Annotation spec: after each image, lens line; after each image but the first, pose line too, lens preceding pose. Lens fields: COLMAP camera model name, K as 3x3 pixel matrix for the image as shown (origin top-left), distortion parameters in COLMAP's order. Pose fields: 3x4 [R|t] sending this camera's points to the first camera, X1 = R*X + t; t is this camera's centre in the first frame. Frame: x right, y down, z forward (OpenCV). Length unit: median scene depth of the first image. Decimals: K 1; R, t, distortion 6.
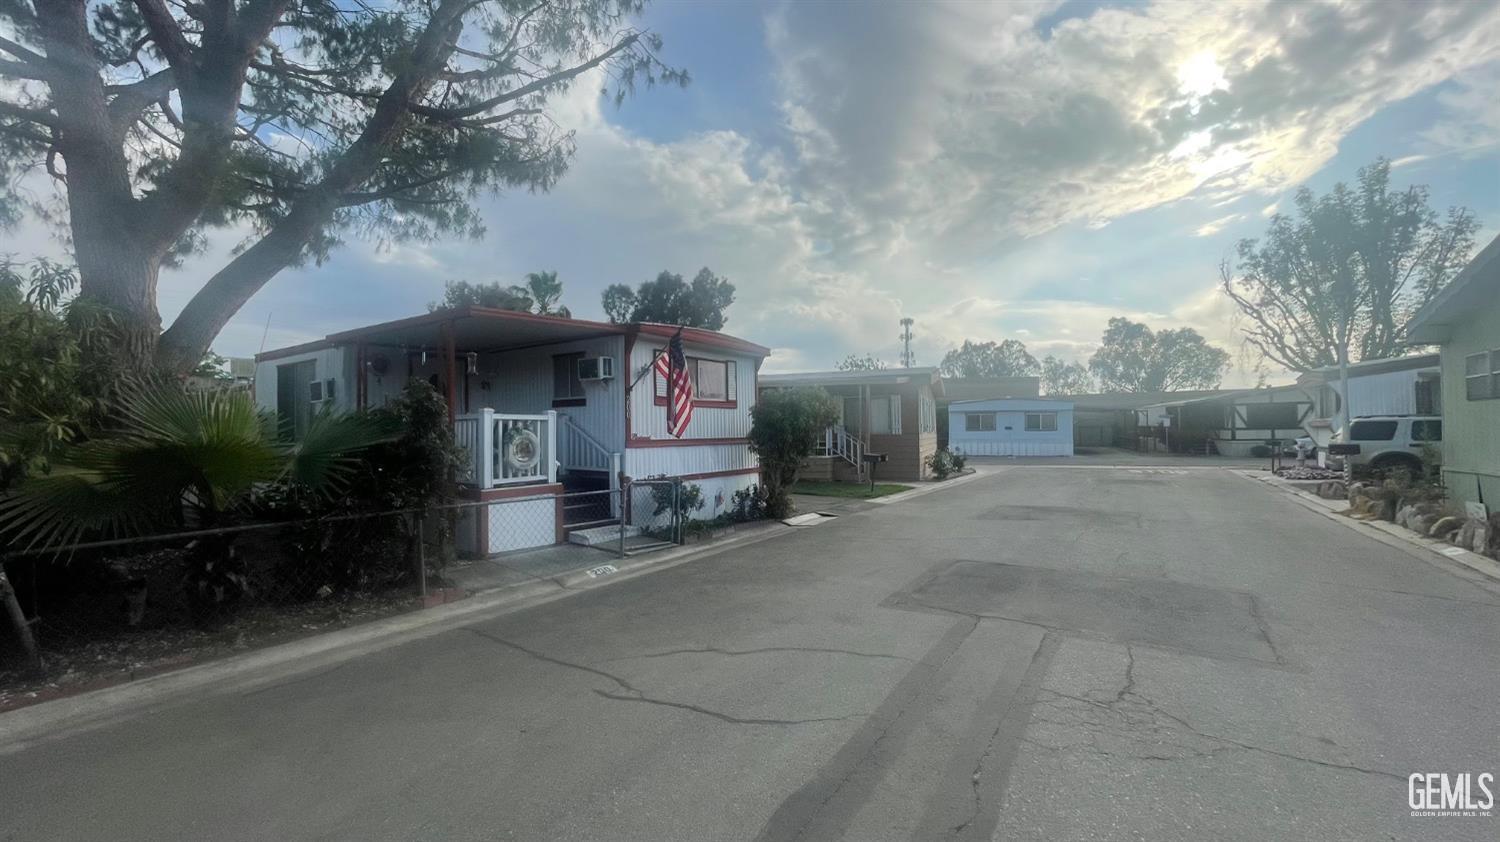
lens RADIAL K [[601.0, 0, 742.4], [0, 601.0, 423.4], [0, 0, 1]] dist [0.000248, -0.000153]
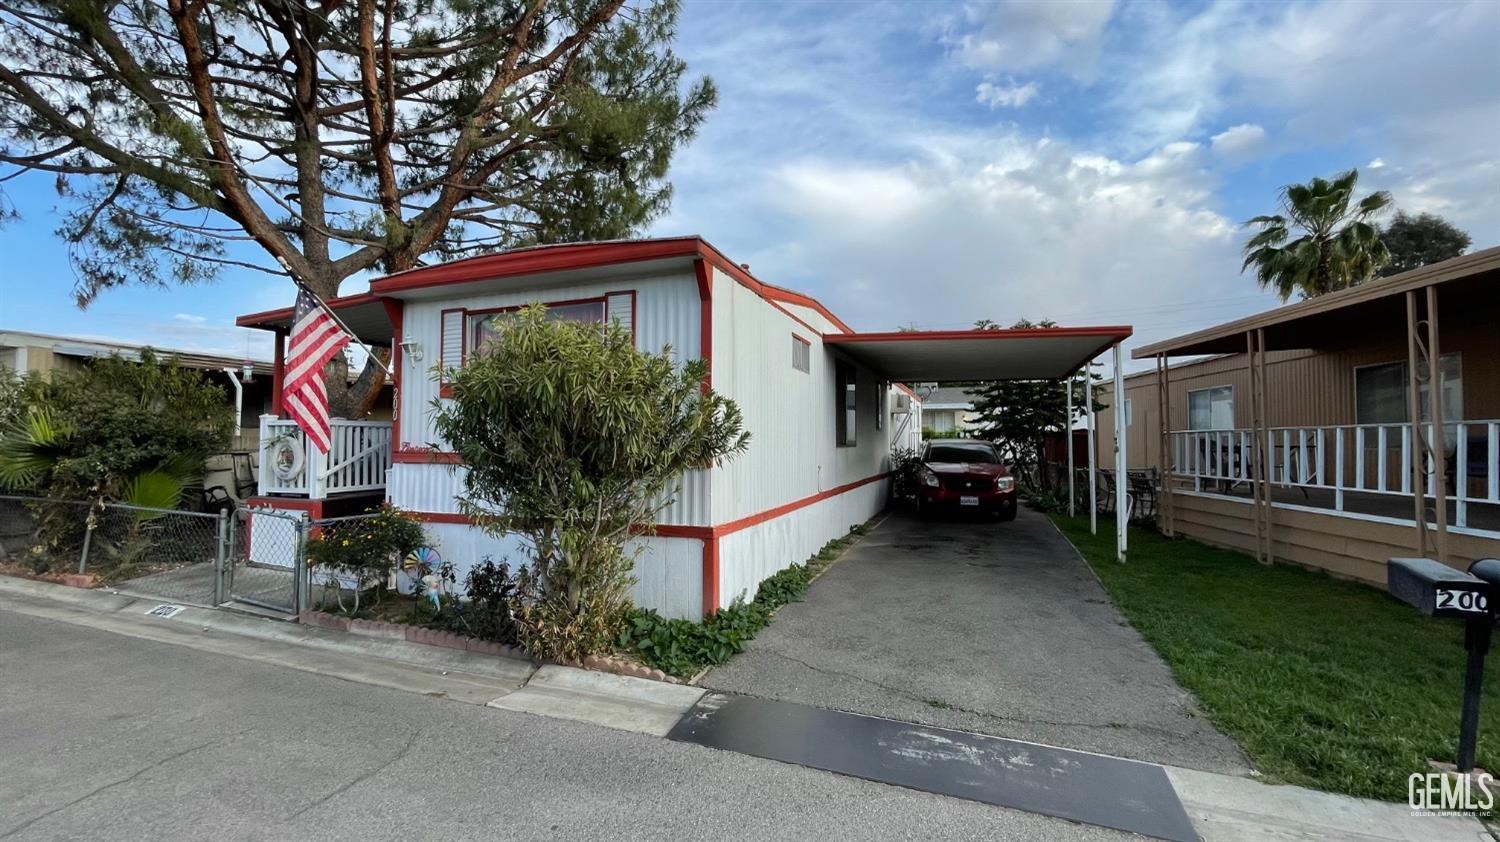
lens RADIAL K [[601.0, 0, 742.4], [0, 601.0, 423.4], [0, 0, 1]] dist [0.000248, -0.000153]
pose [[0.230182, -0.014259, -0.973043, 0.550859], [0.008695, 0.999883, -0.012596, 0.007426], [0.973109, -0.005561, 0.230279, 1.171998]]
